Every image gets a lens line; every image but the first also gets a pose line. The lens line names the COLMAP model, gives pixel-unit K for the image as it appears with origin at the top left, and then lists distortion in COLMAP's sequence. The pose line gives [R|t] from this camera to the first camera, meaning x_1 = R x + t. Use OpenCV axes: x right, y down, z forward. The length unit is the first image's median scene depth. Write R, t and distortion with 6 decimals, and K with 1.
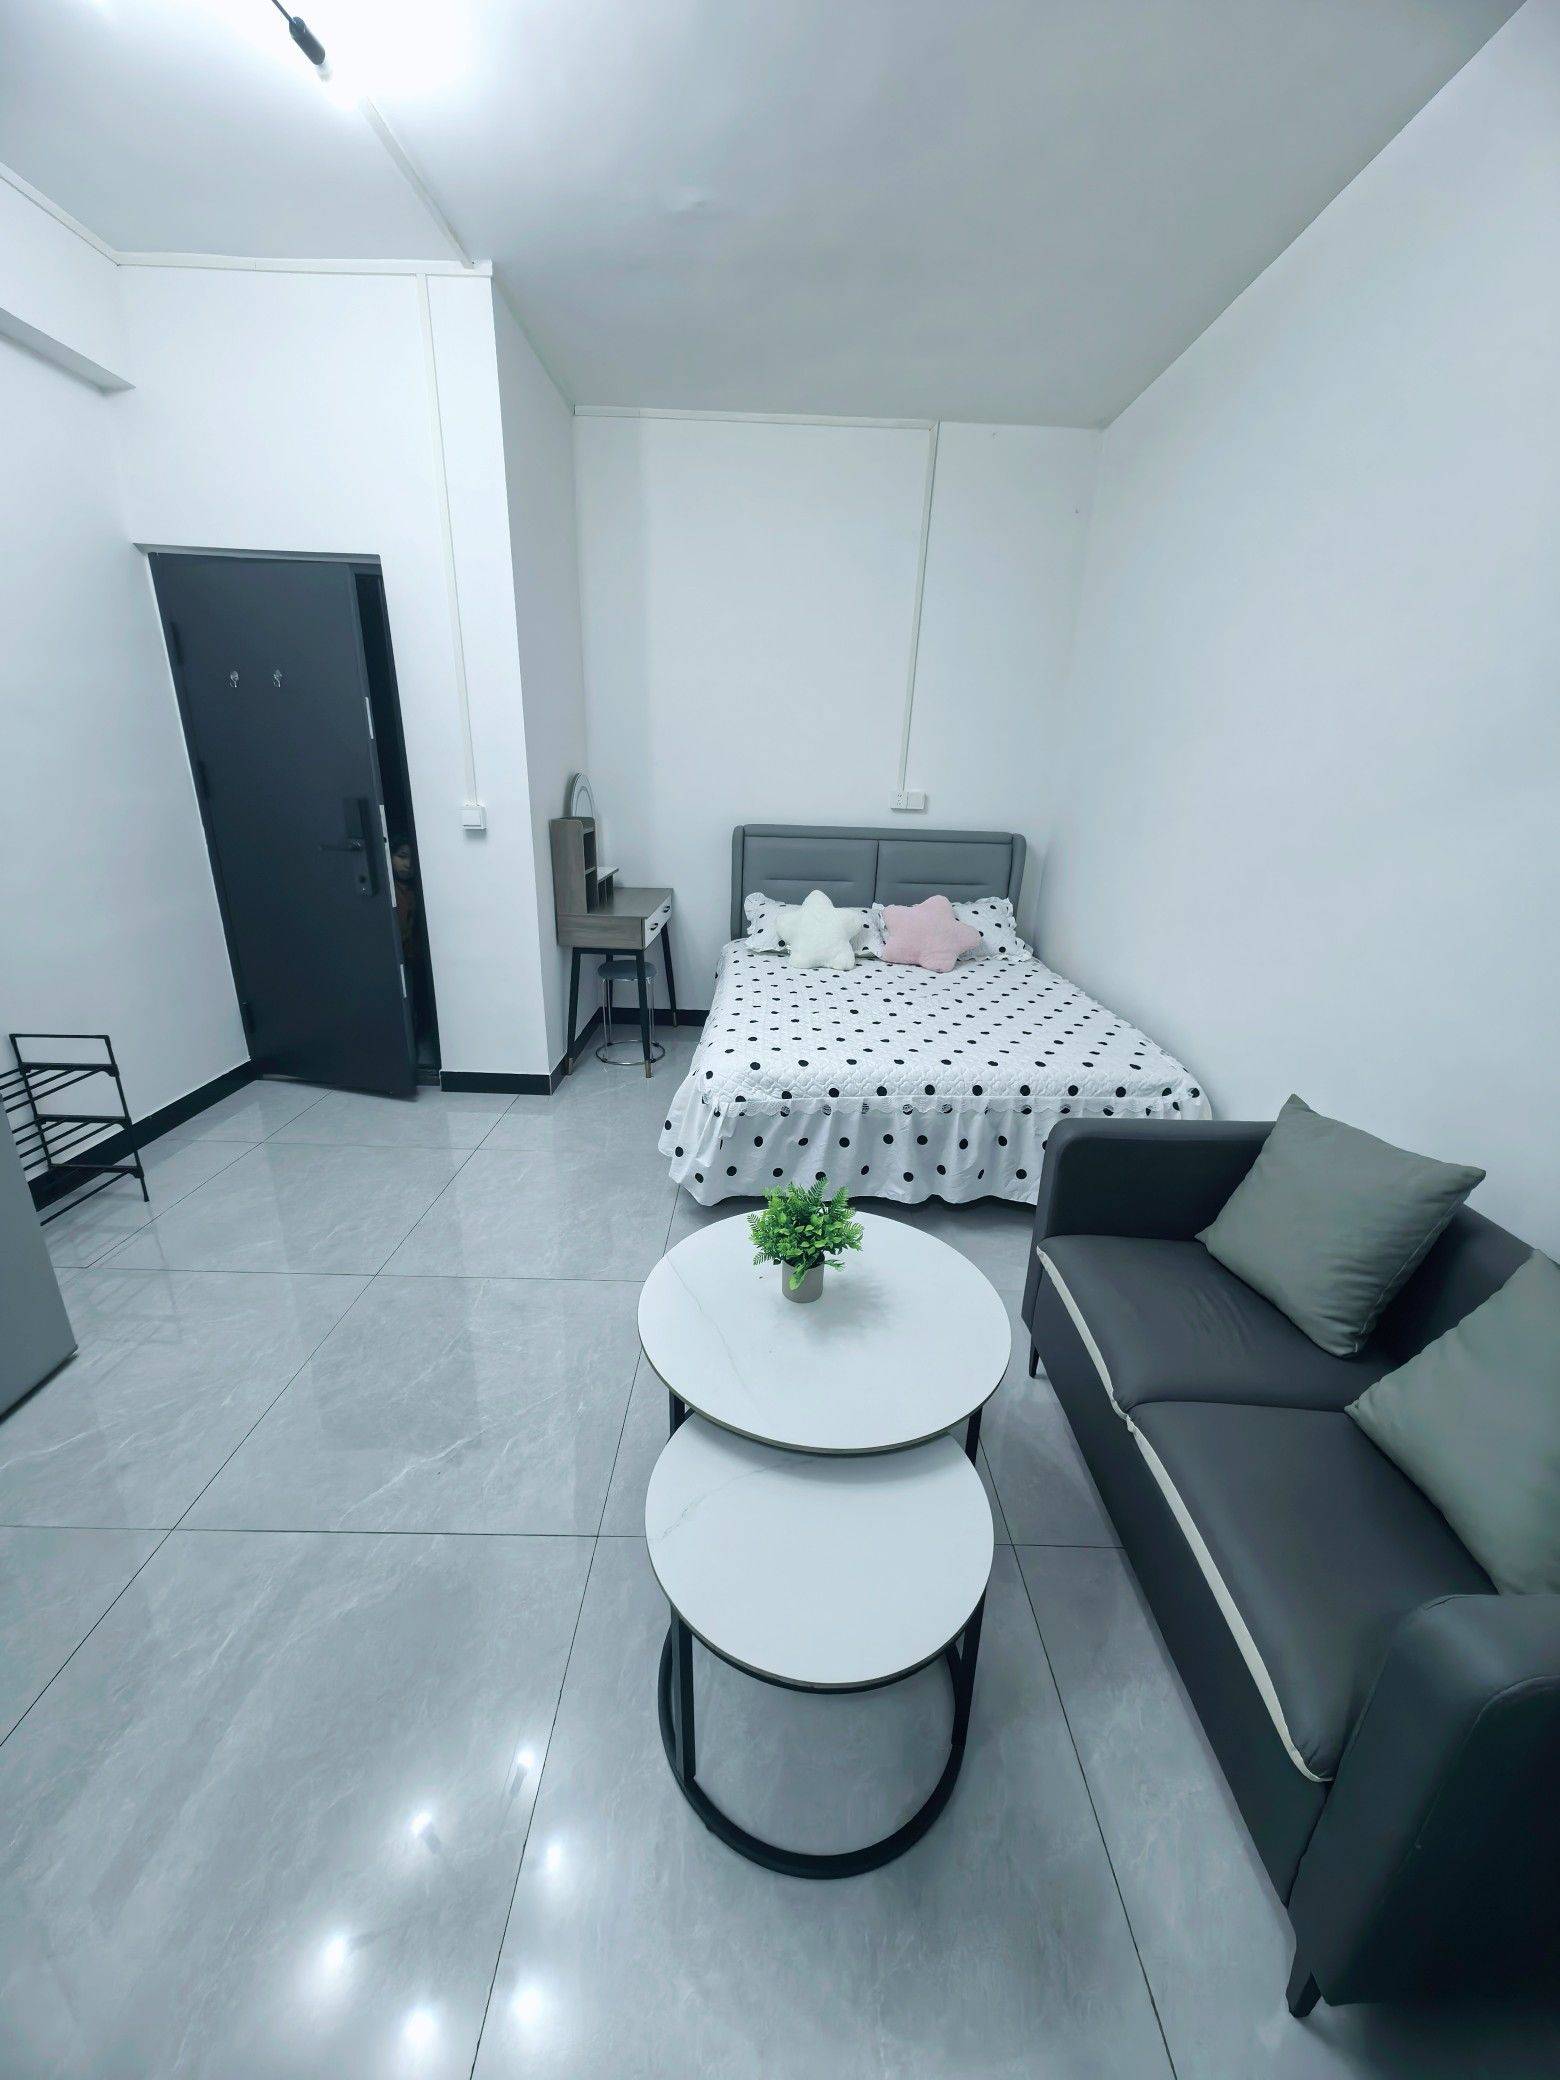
lens RADIAL K [[799.2, 0, 777.0], [0, 799.2, 1050.7], [0, 0, 1]] dist [0.027134, -0.009145]
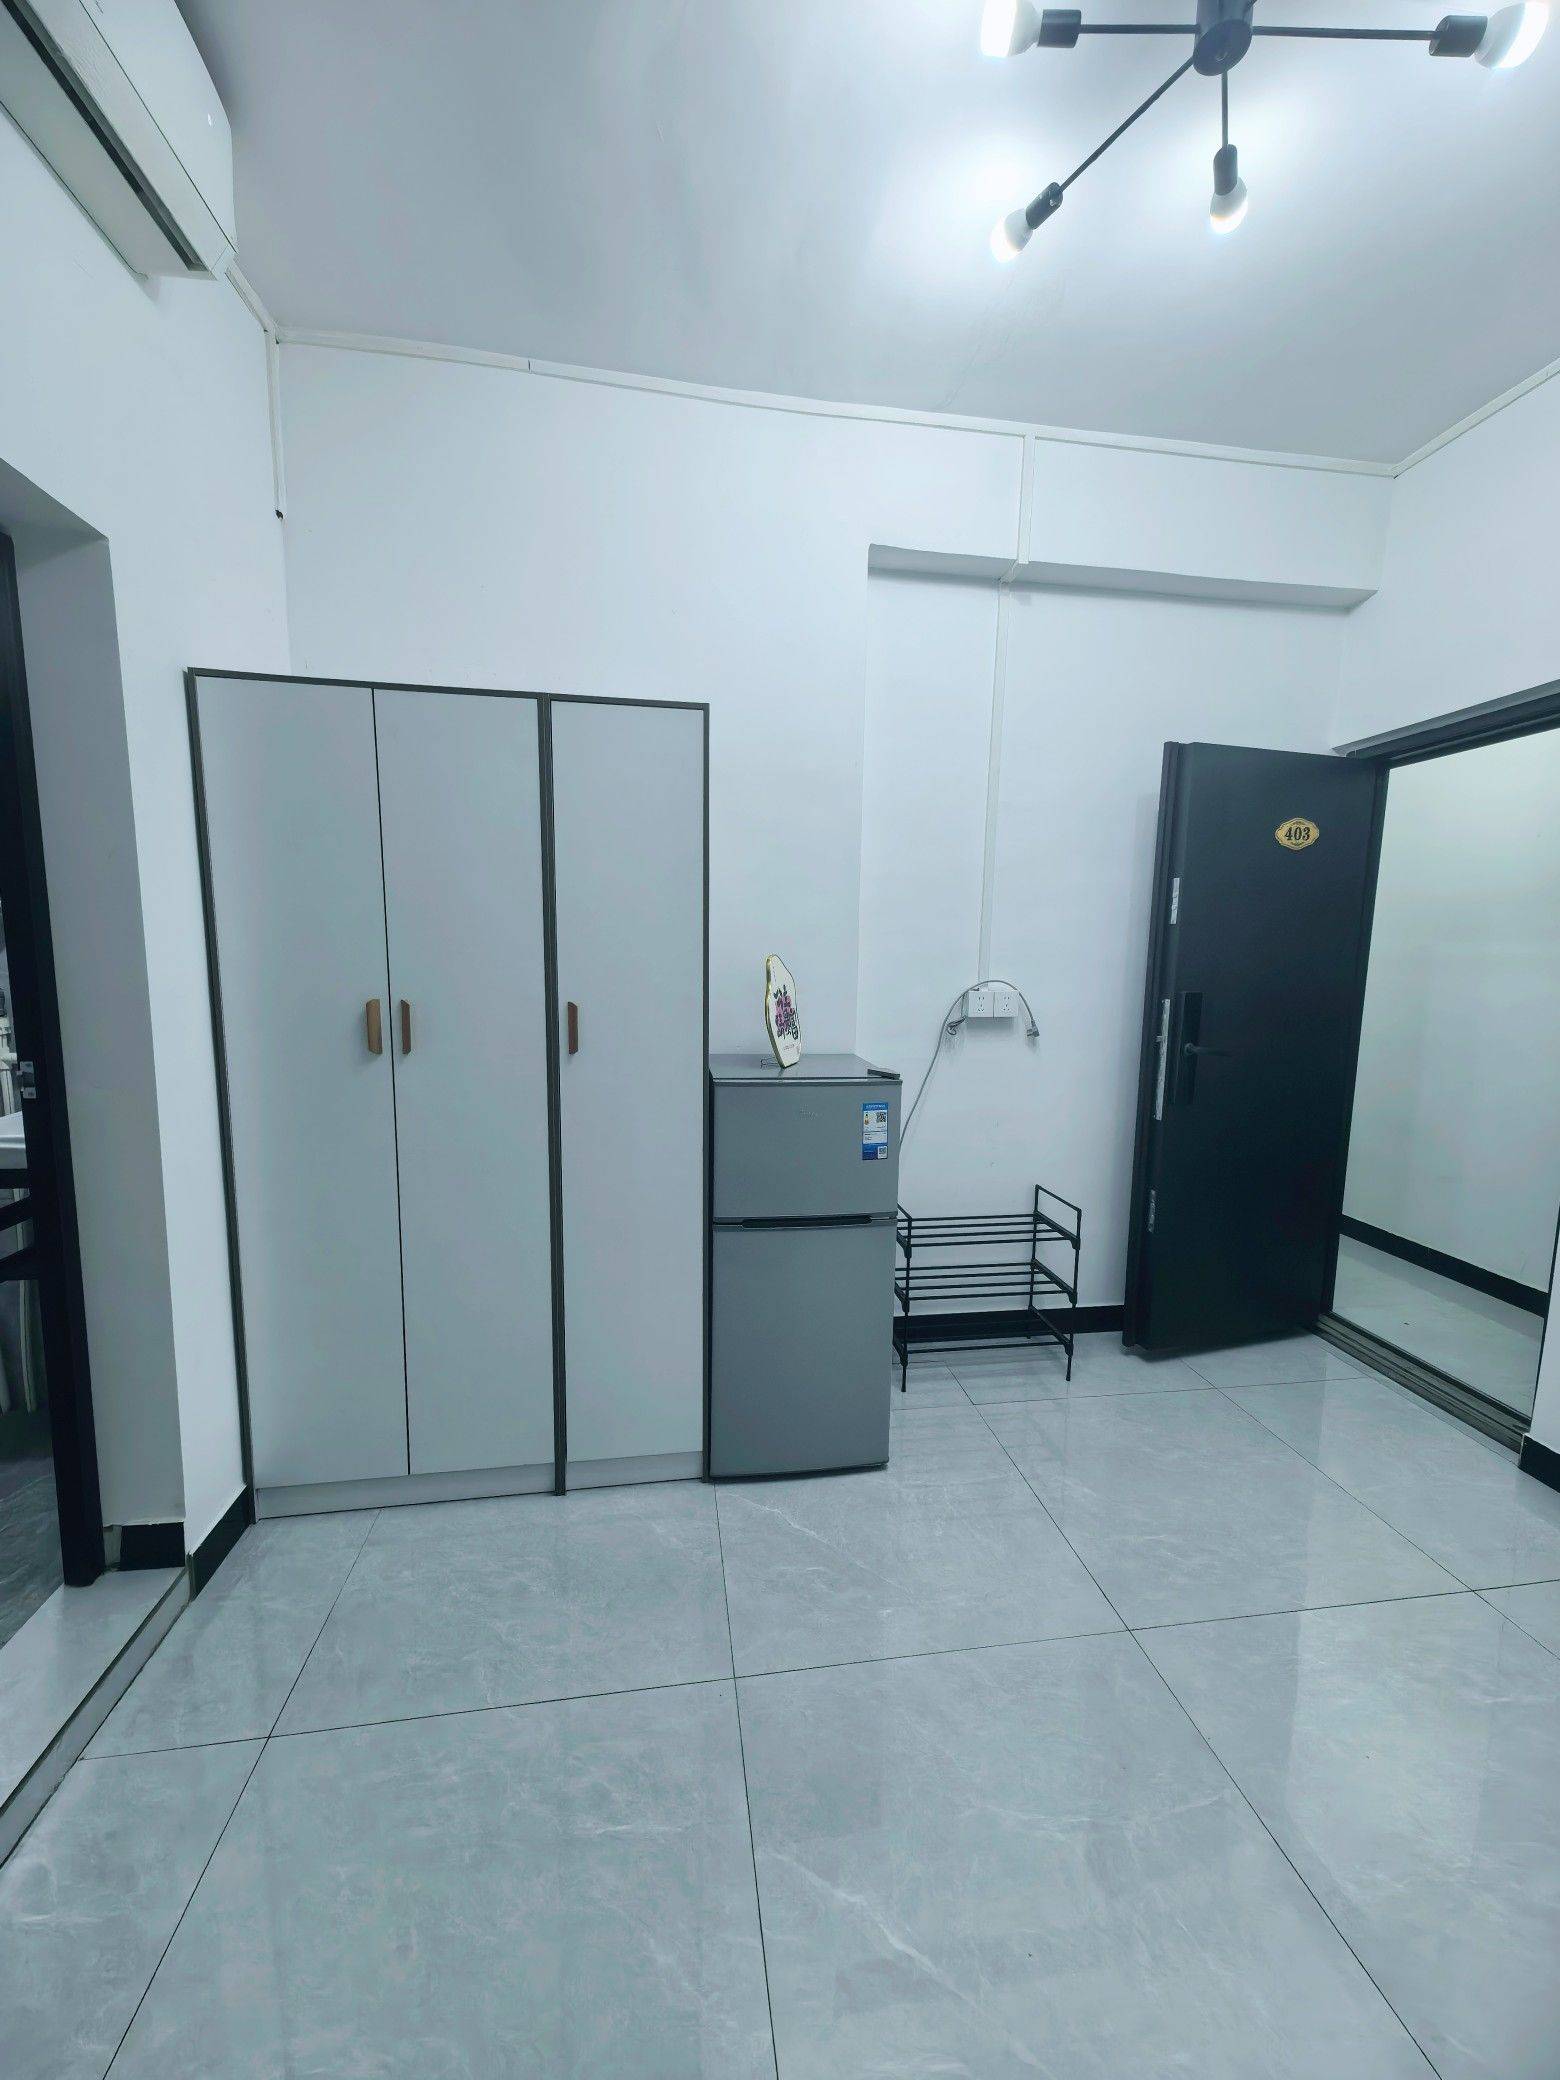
lens RADIAL K [[799.2, 0, 777.0], [0, 799.2, 1050.7], [0, 0, 1]] dist [0.027134, -0.009145]
pose [[0.153655, 0.094129, -0.983631, 0.102522], [-0.334881, 0.941503, 0.037785, -0.117031], [0.929648, 0.323594, 0.176189, 0.386867]]
